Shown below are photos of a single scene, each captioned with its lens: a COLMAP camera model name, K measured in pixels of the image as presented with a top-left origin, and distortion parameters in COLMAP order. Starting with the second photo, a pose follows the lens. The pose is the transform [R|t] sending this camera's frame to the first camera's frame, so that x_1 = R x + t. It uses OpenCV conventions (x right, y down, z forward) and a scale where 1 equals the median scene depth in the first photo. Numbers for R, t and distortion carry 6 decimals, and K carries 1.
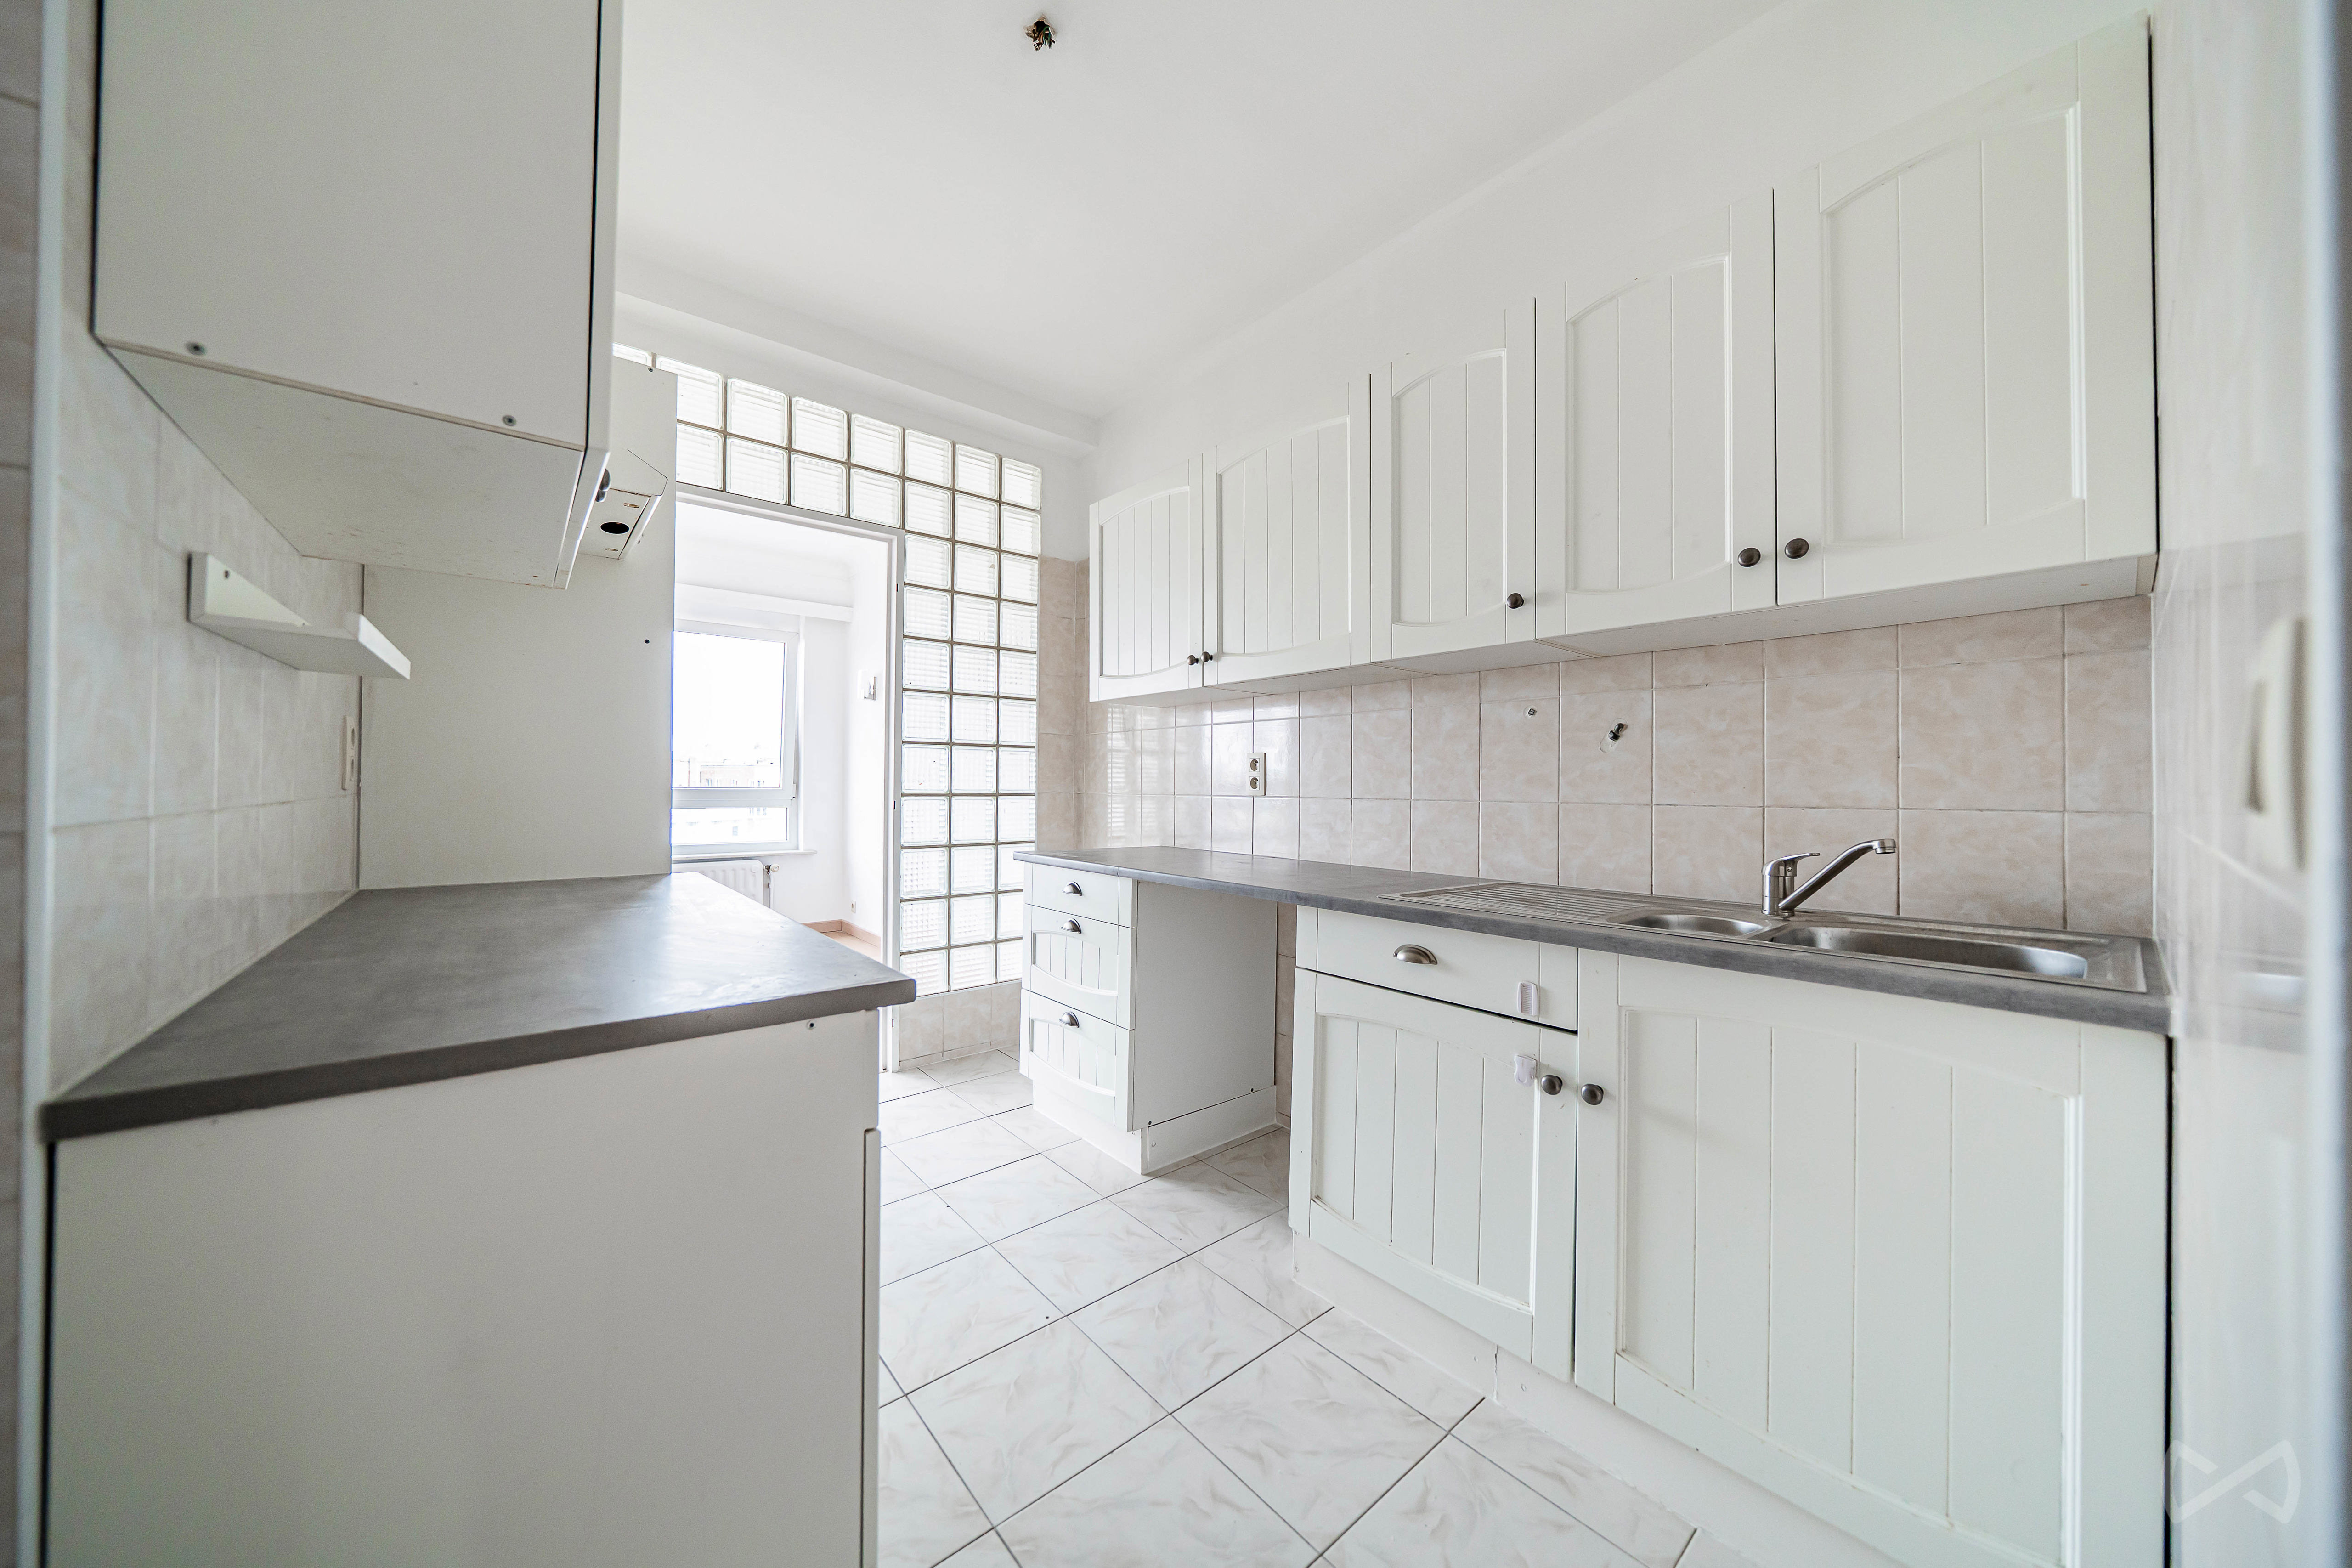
lens RADIAL K [[798.6, 0, 1182.2], [0, 798.6, 782.6], [0, 0, 1]] dist [-0.006724, -0.000257]
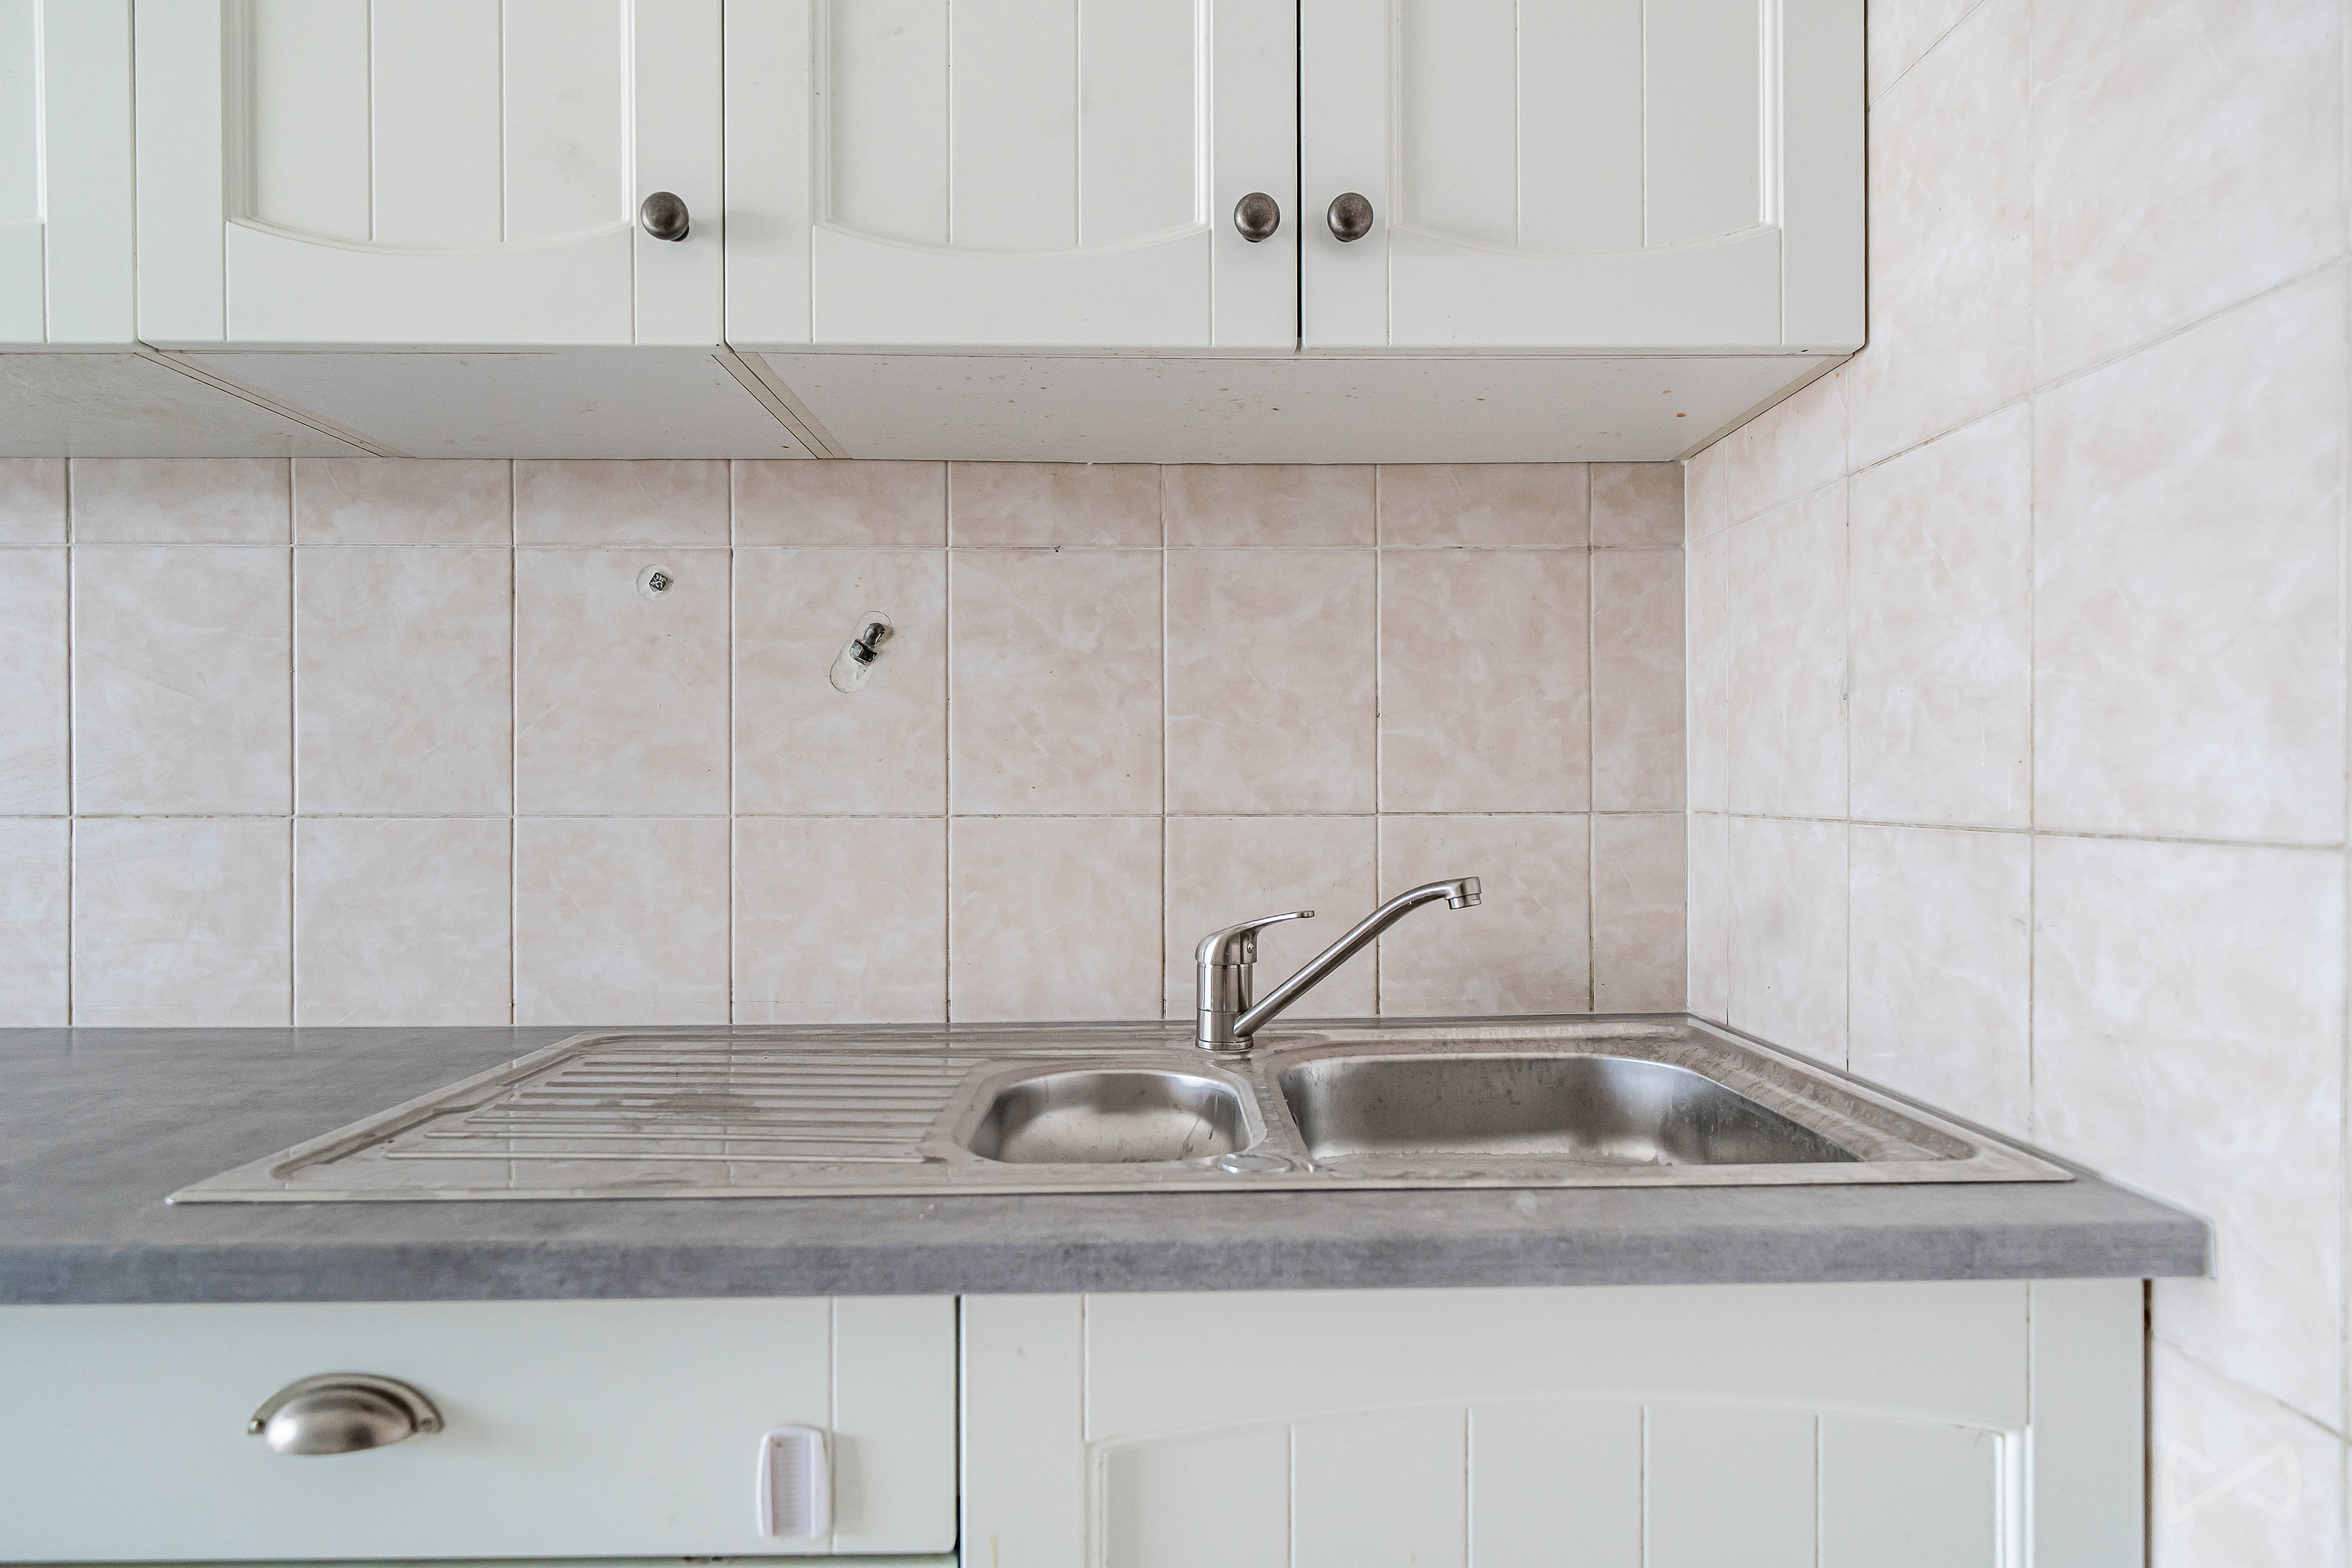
lens RADIAL K [[1323.4, 0, 1182.4], [0, 1323.4, 792.6], [0, 0, 1]] dist [0.000533, 0.000537]
pose [[0.630293, -0.008962, 0.776305, 0.118347], [0.001223, 0.999944, 0.010550, 0.007981], [-0.776356, -0.005700, 0.630269, 0.470899]]
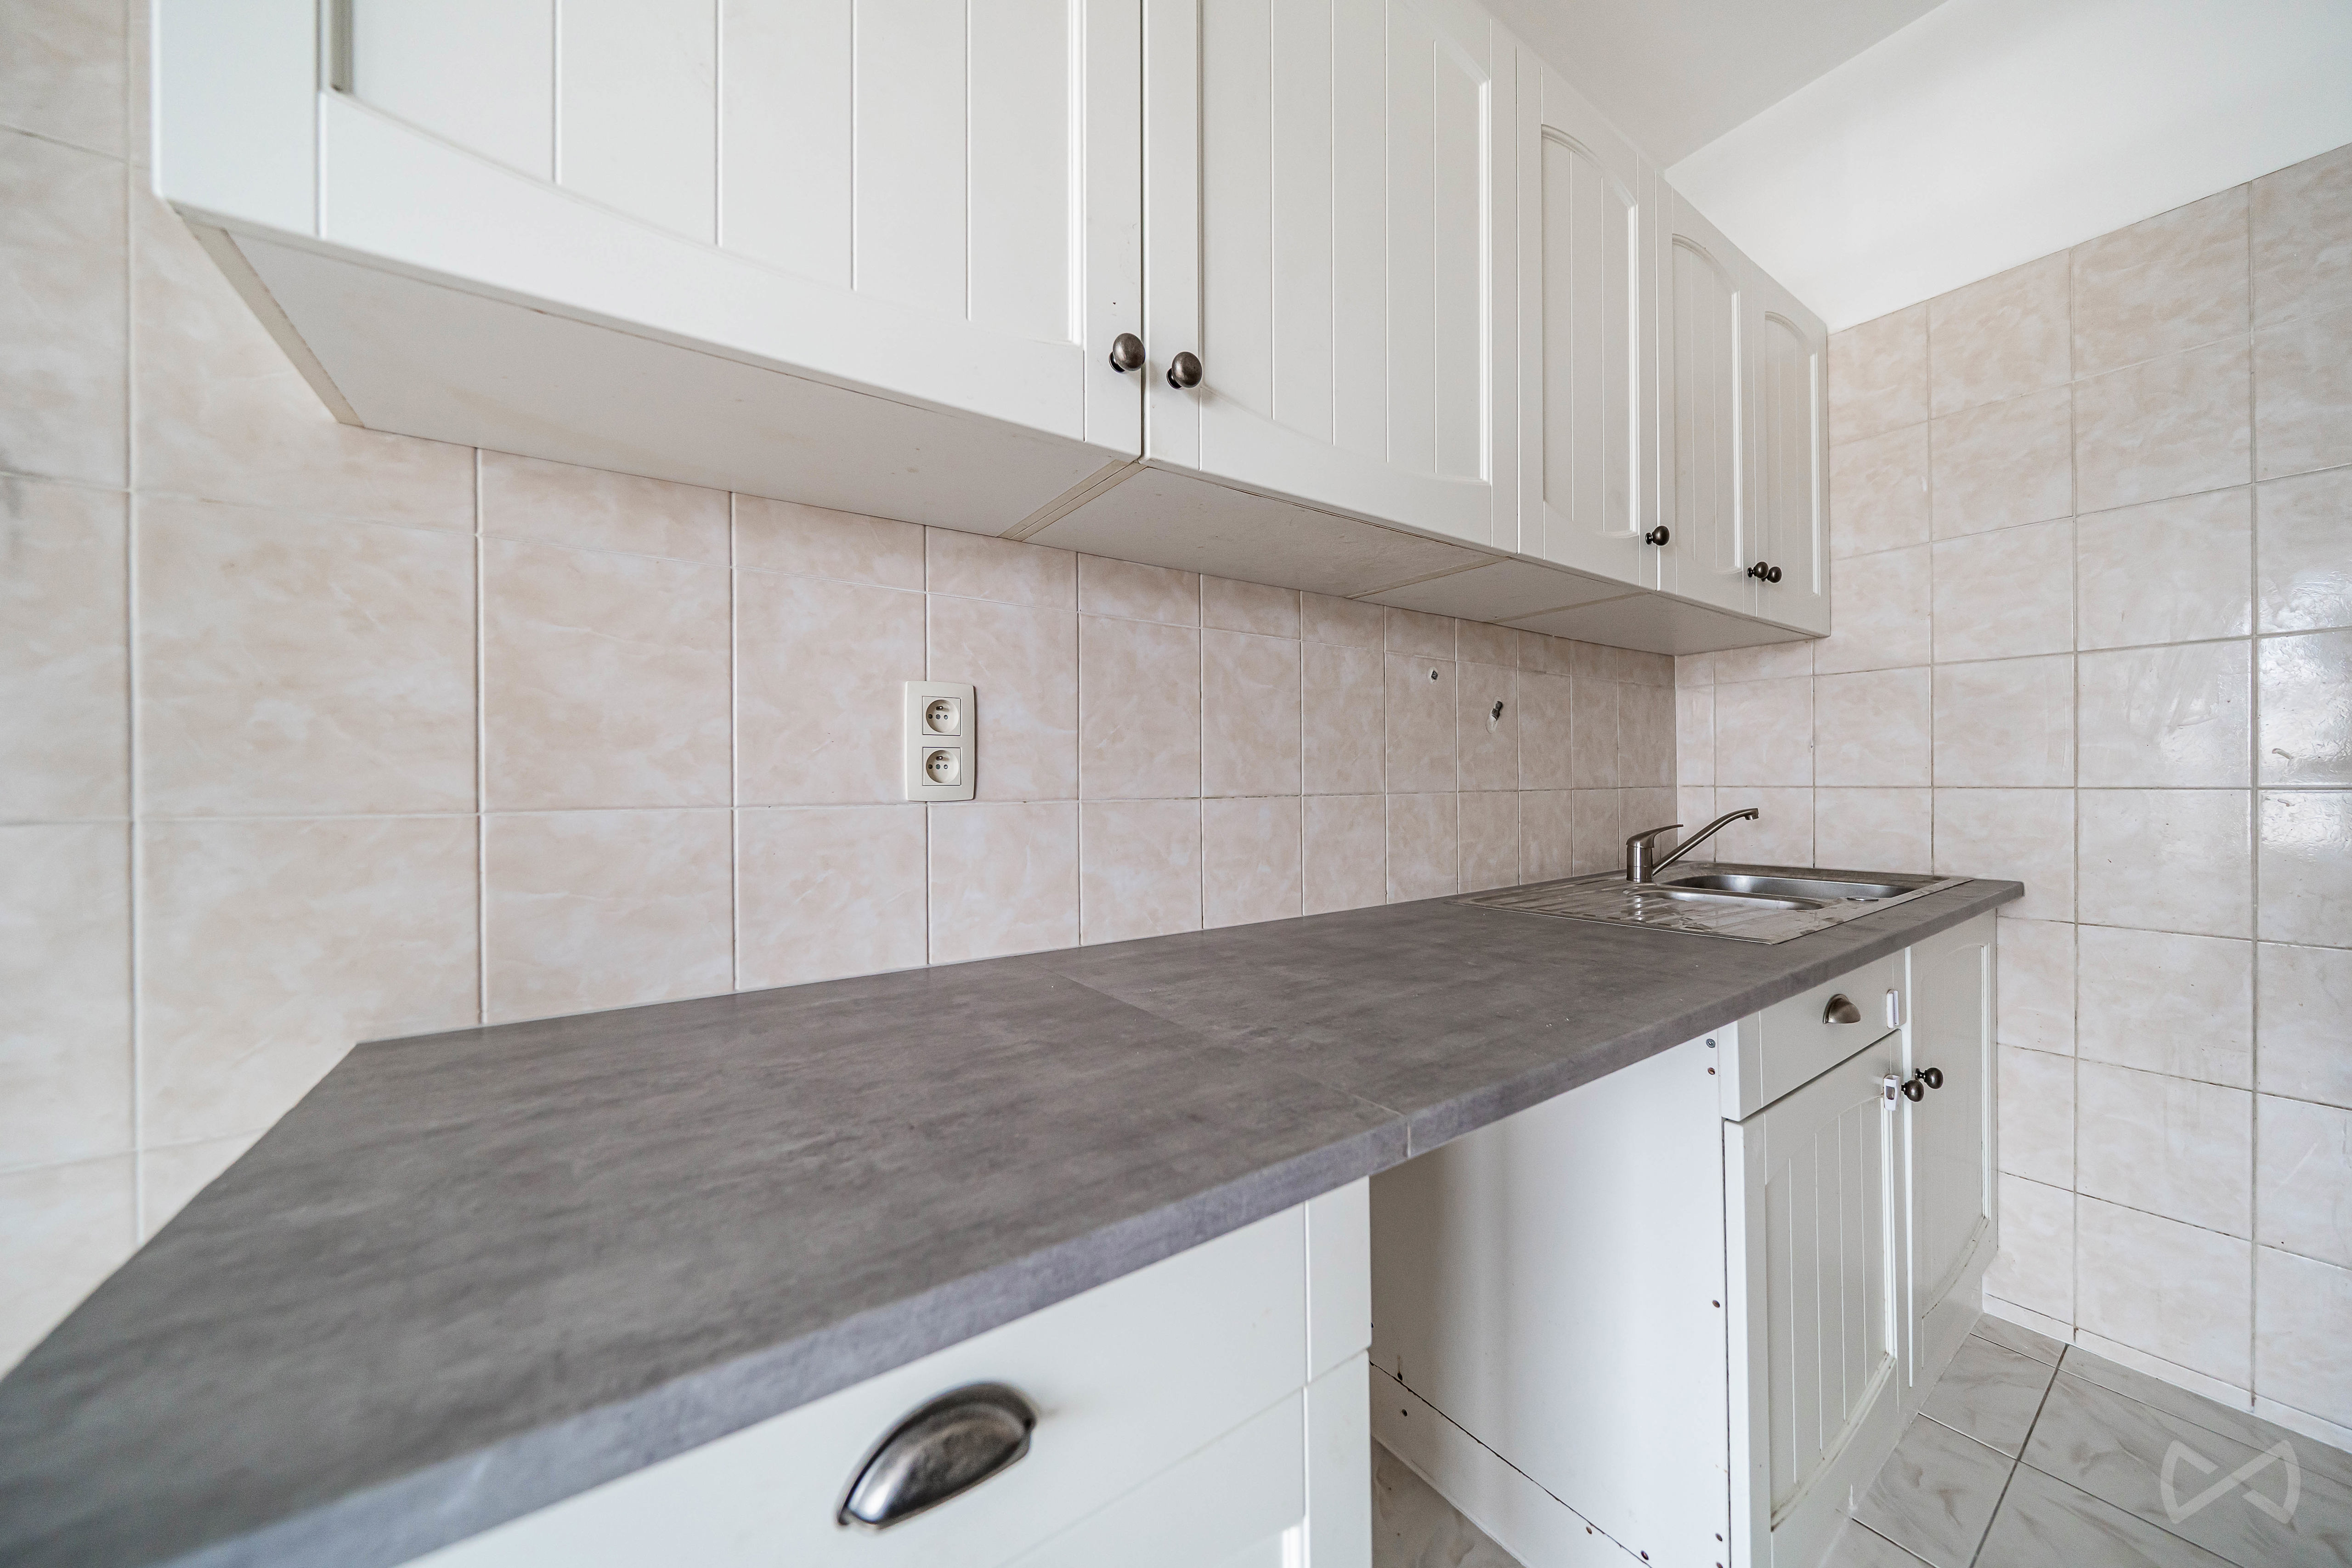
lens RADIAL K [[798.6, 0, 1182.2], [0, 798.6, 782.6], [0, 0, 1]] dist [-0.006724, -0.000257]
pose [[0.095249, -0.008812, 0.995415, -0.412523], [0.004497, 0.999954, 0.008422, 0.008831], [-0.995443, 0.003674, 0.095284, 1.373400]]
